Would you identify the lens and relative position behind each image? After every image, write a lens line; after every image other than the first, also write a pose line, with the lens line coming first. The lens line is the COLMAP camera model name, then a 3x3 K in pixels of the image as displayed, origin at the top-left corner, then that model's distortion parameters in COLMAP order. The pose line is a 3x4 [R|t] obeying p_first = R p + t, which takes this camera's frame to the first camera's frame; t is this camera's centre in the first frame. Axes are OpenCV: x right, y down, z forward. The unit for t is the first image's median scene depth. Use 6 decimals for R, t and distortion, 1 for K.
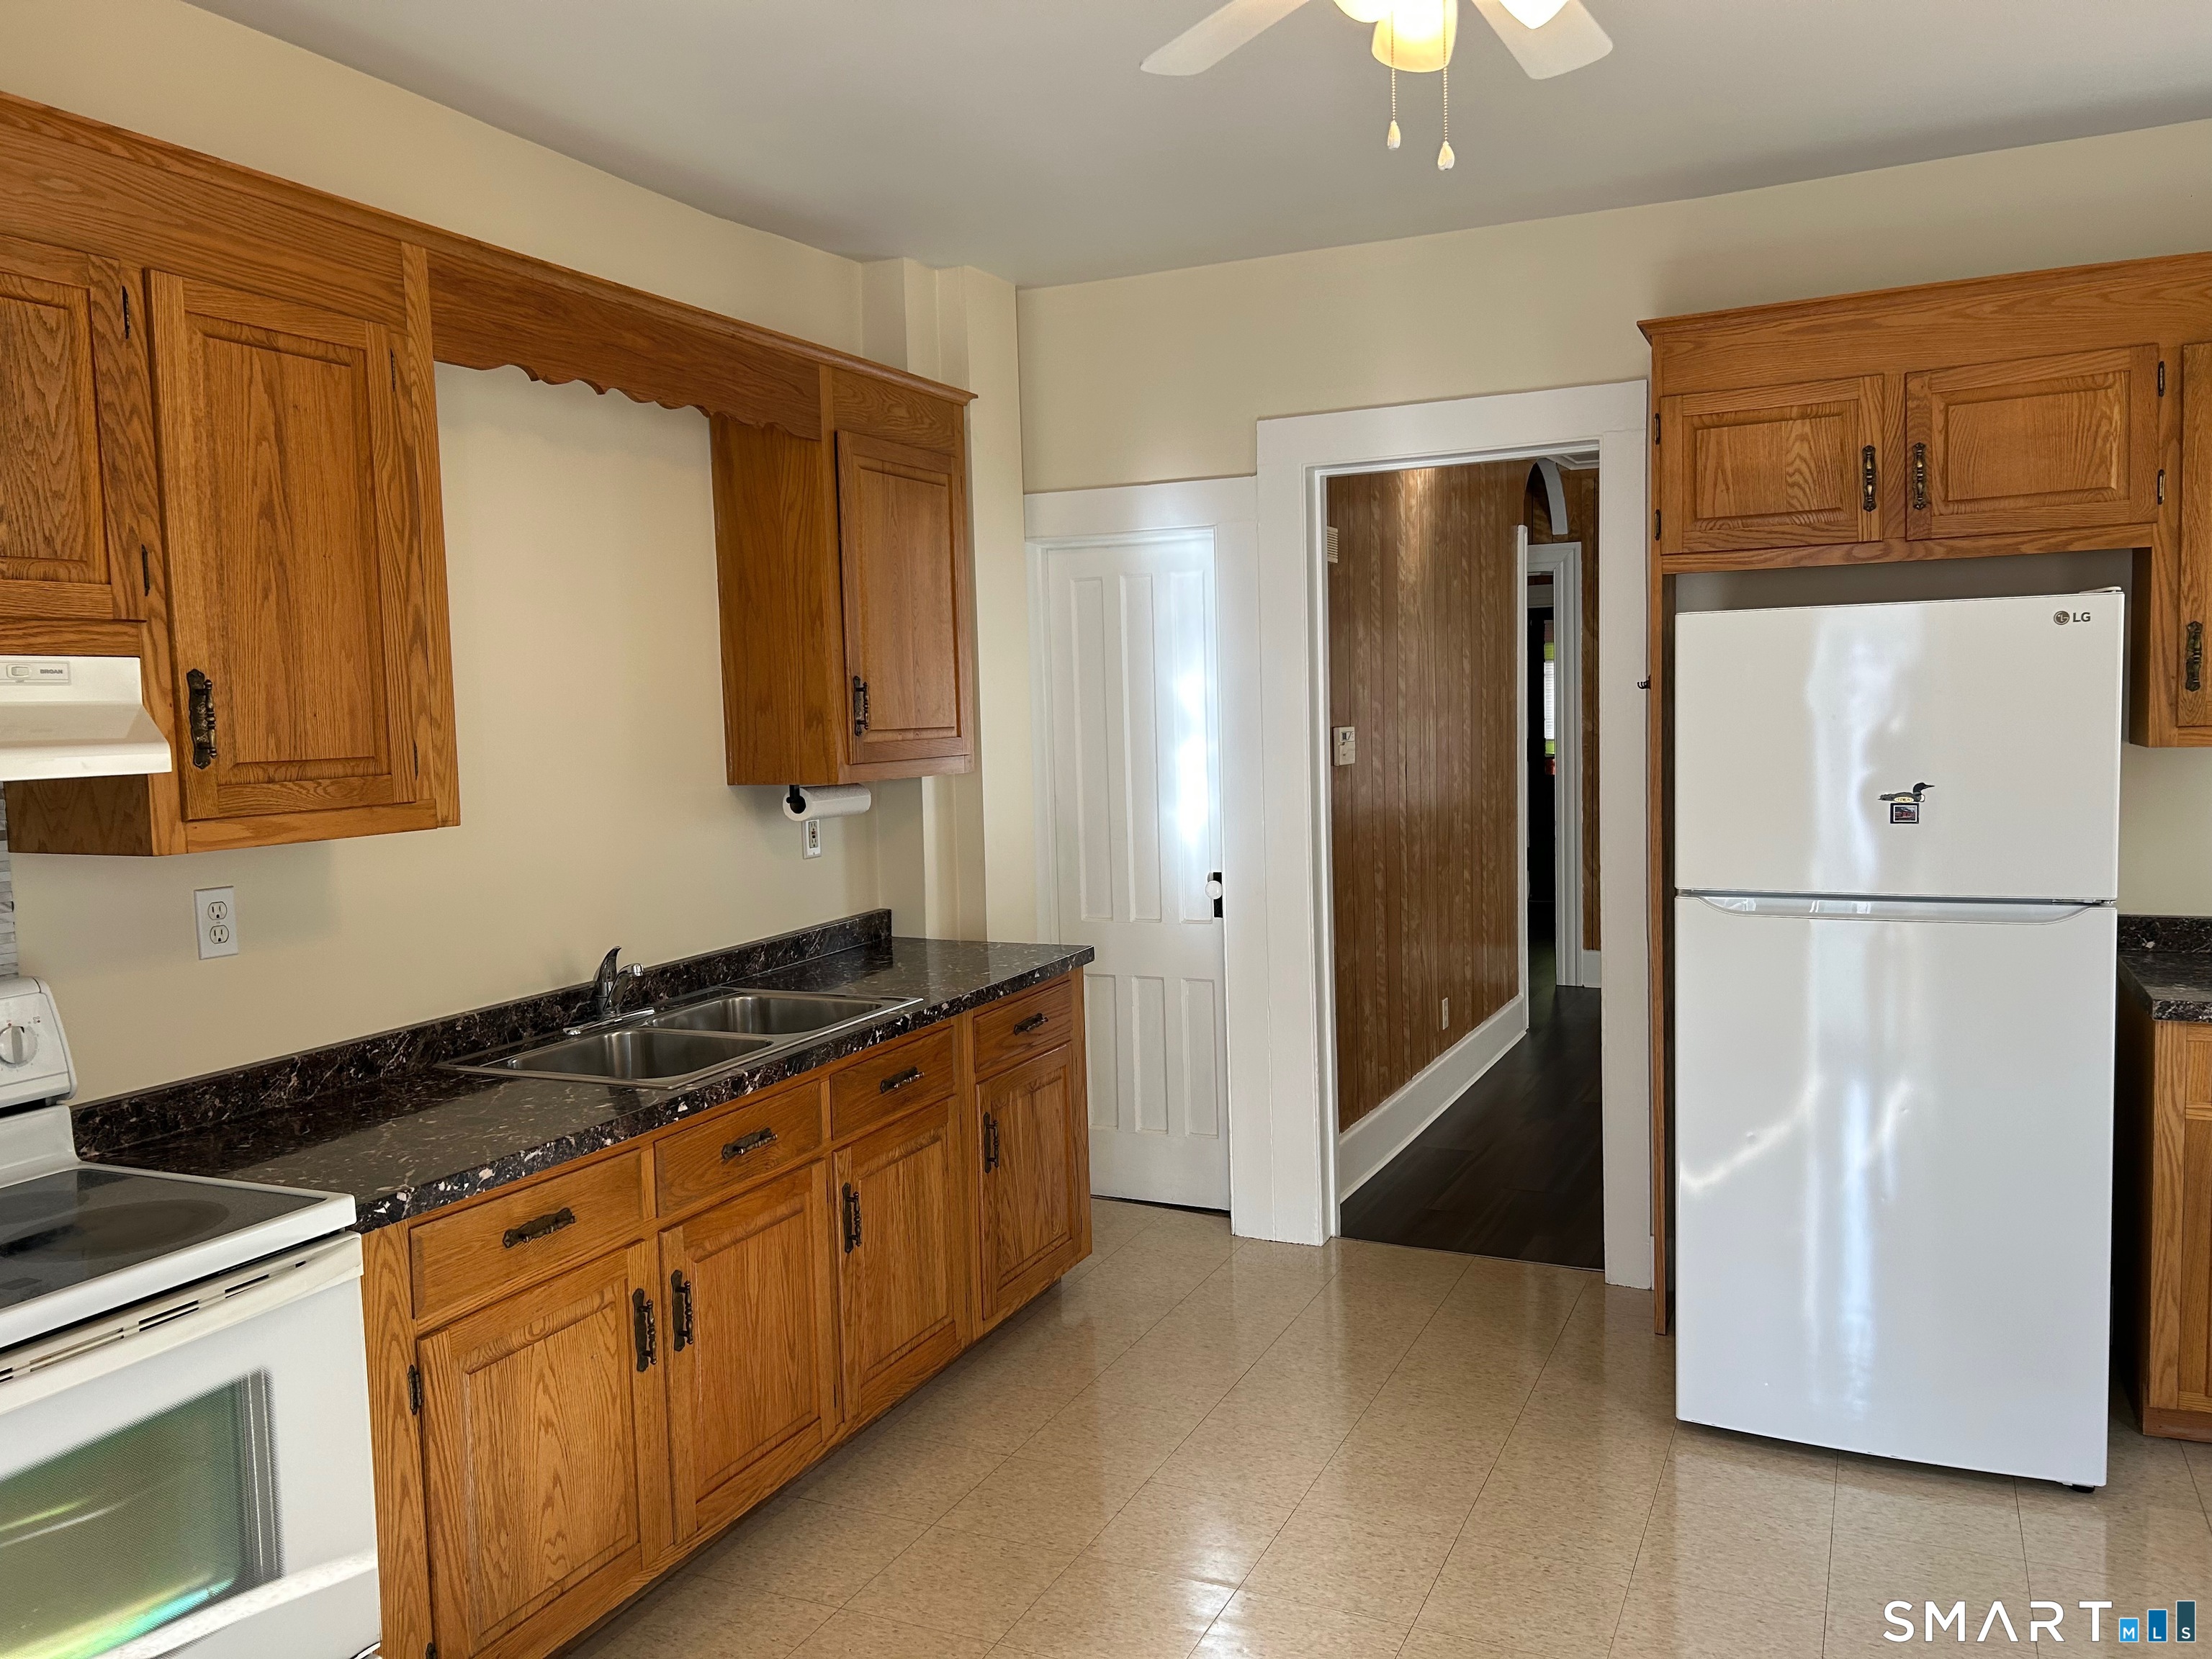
lens RADIAL K [[1645.0, 0, 1115.2], [0, 1645.0, 819.9], [0, 0, 1]] dist [0.032053, -0.069165]
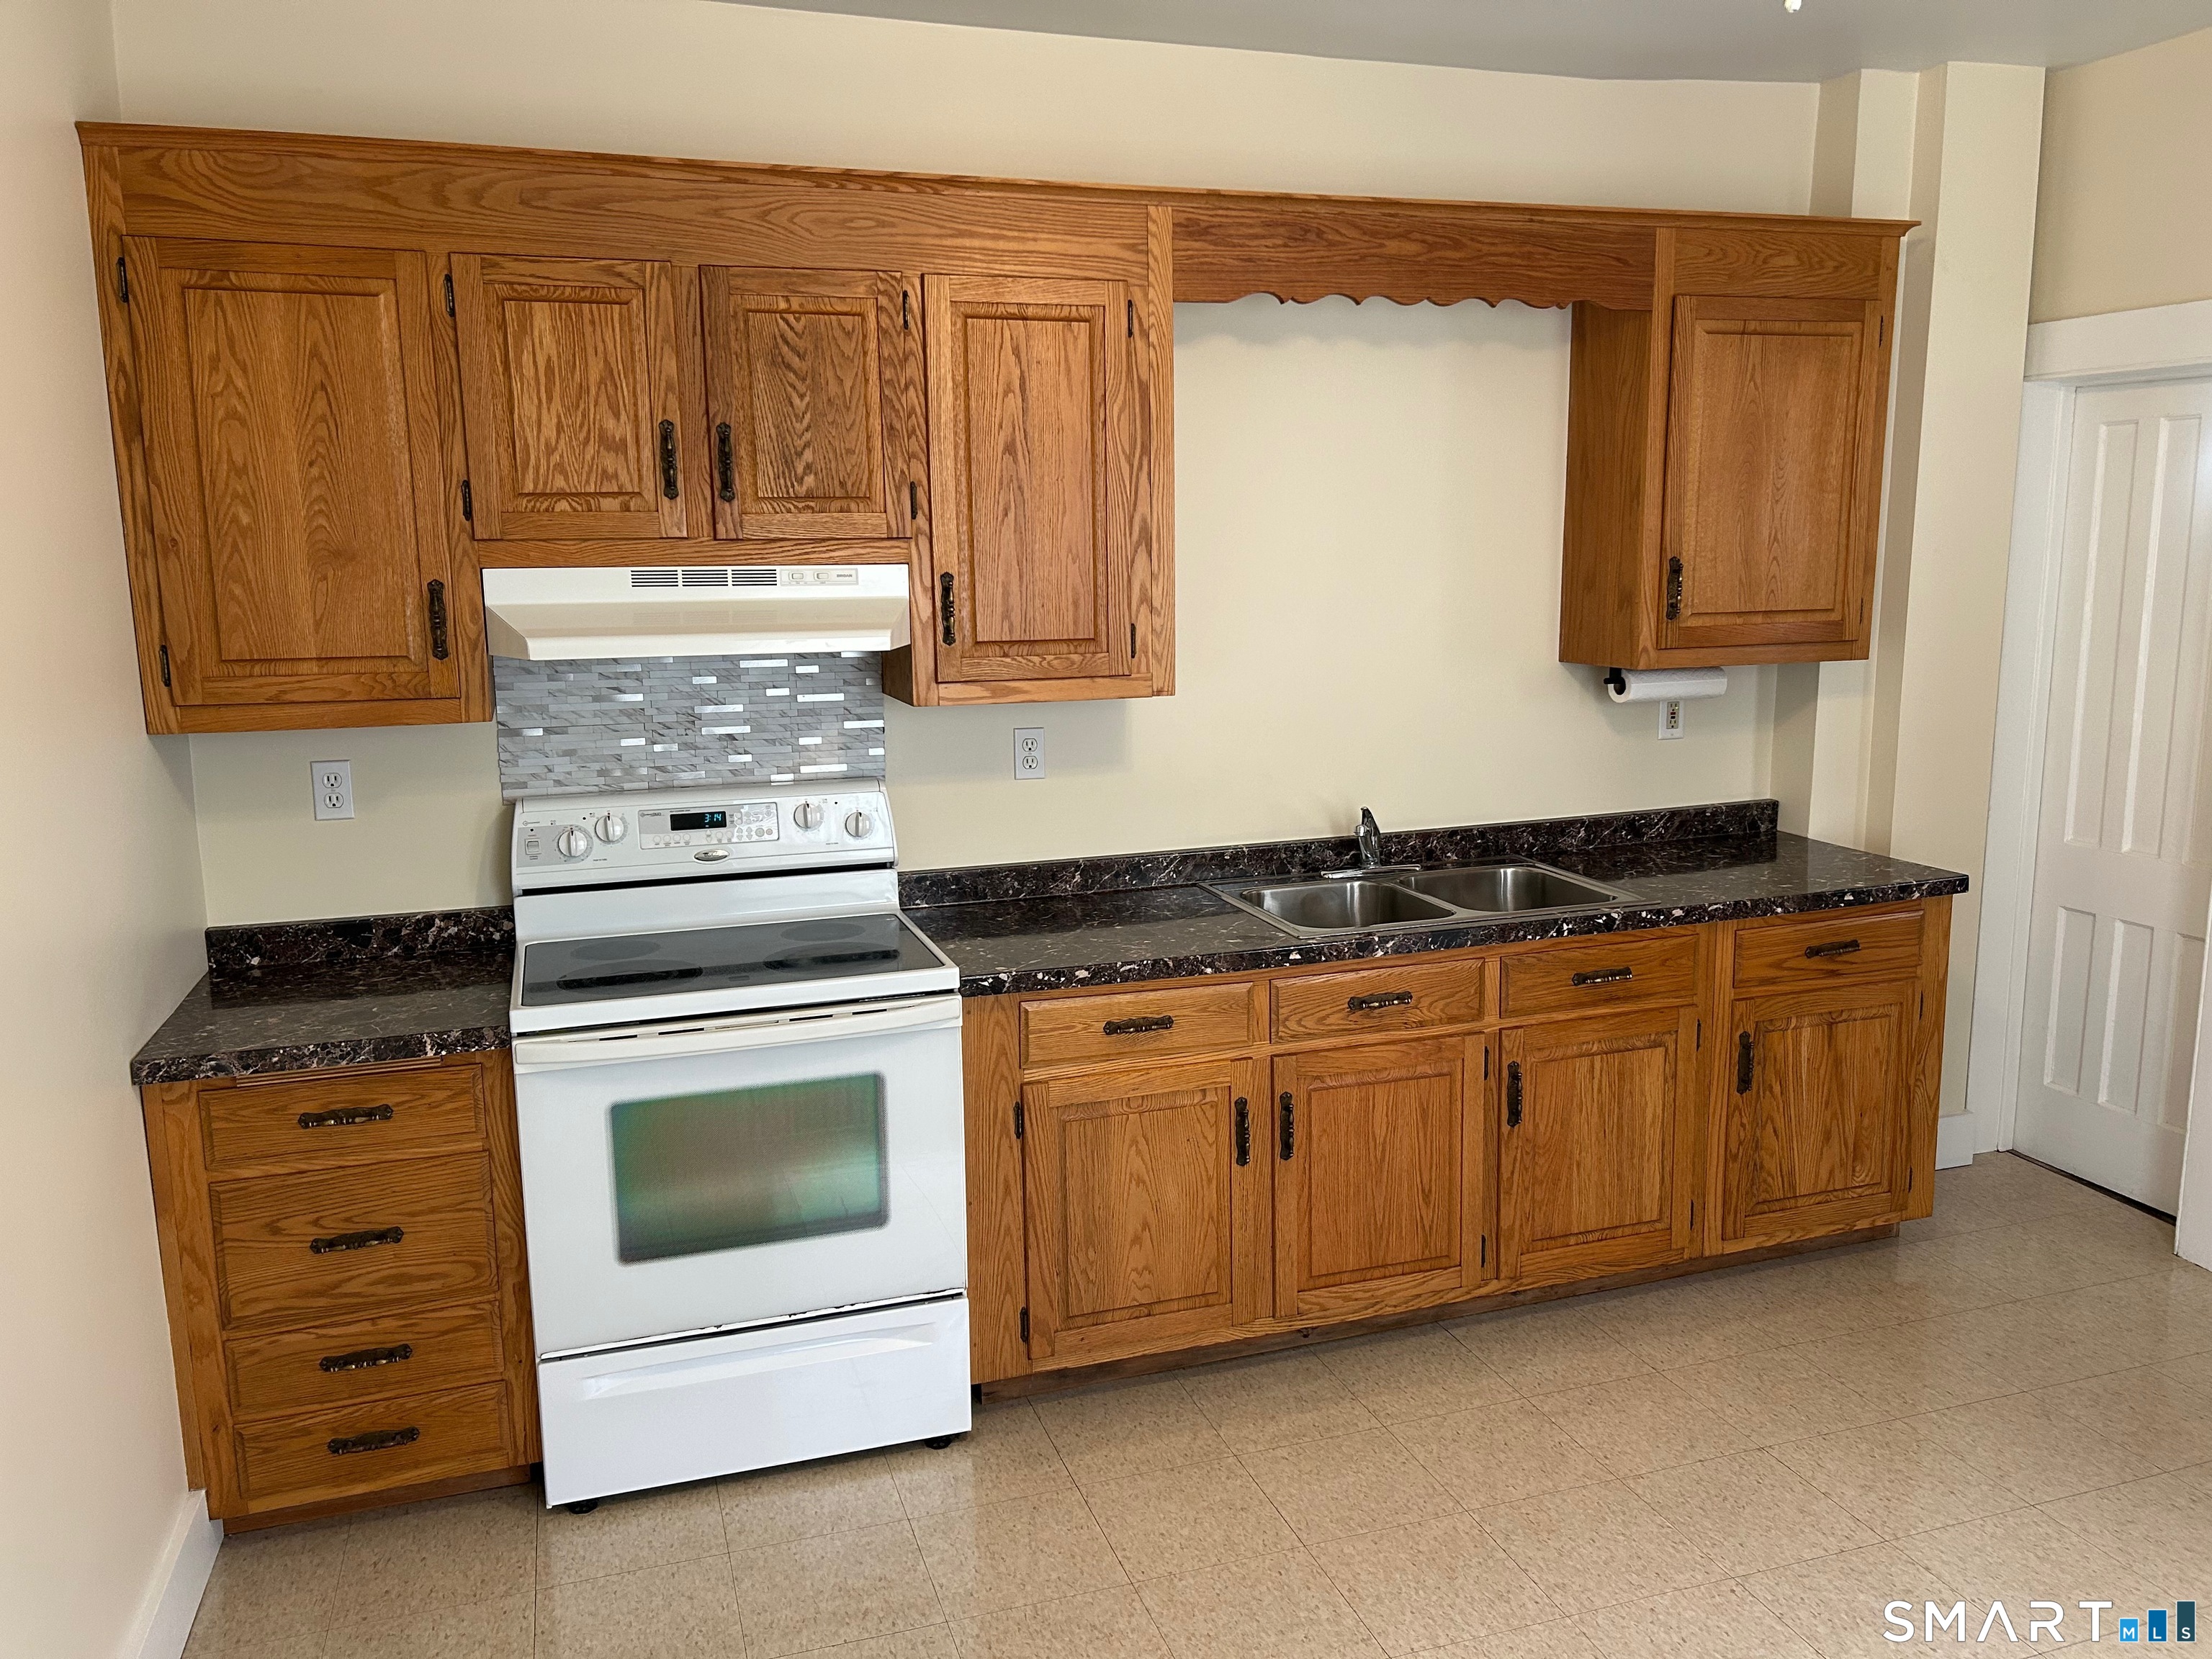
lens RADIAL K [[1645.0, 0, 1082.8], [0, 1645.0, 827.9], [0, 0, 1]] dist [0.032053, -0.069165]
pose [[0.672973, 0.140373, -0.726225, 0.464947], [-0.054230, 0.988548, 0.140824, -0.068261], [0.737677, -0.055387, 0.672879, 0.129355]]
